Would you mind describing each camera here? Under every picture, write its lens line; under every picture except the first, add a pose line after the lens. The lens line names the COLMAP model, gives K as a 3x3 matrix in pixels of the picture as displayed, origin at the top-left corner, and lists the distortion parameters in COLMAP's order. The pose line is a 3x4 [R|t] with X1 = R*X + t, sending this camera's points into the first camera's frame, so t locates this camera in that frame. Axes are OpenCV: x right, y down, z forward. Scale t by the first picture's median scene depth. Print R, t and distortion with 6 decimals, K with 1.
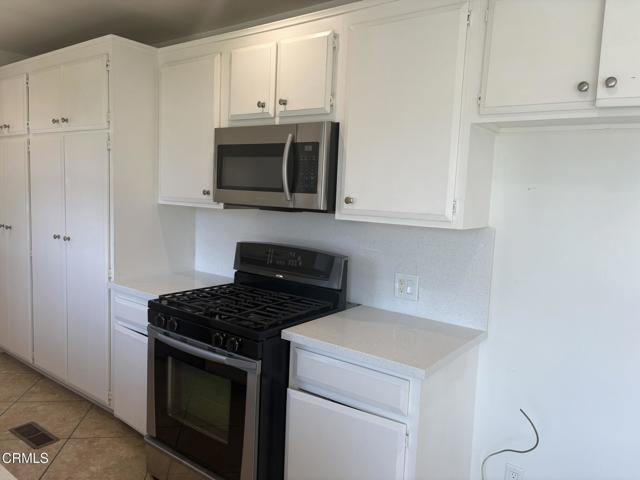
lens RADIAL K [[491.7, 0, 319.1], [0, 491.7, 239.3], [0, 0, 1]] dist [0.033671, -0.008768]
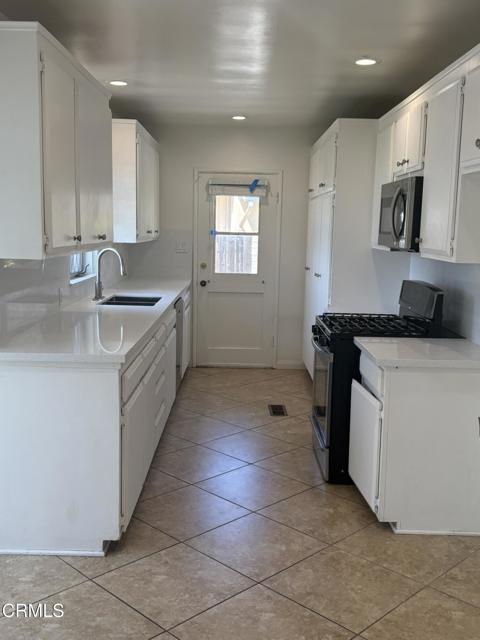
lens RADIAL K [[693.4, 0, 239.2], [0, 693.4, 321.4], [0, 0, 1]] dist [0.027835, 0.000000]
pose [[0.600004, 0.082462, -0.795736, 0.944889], [-0.078582, 0.995938, 0.043957, 0.062185], [0.796128, 0.036156, 0.604047, -0.305250]]
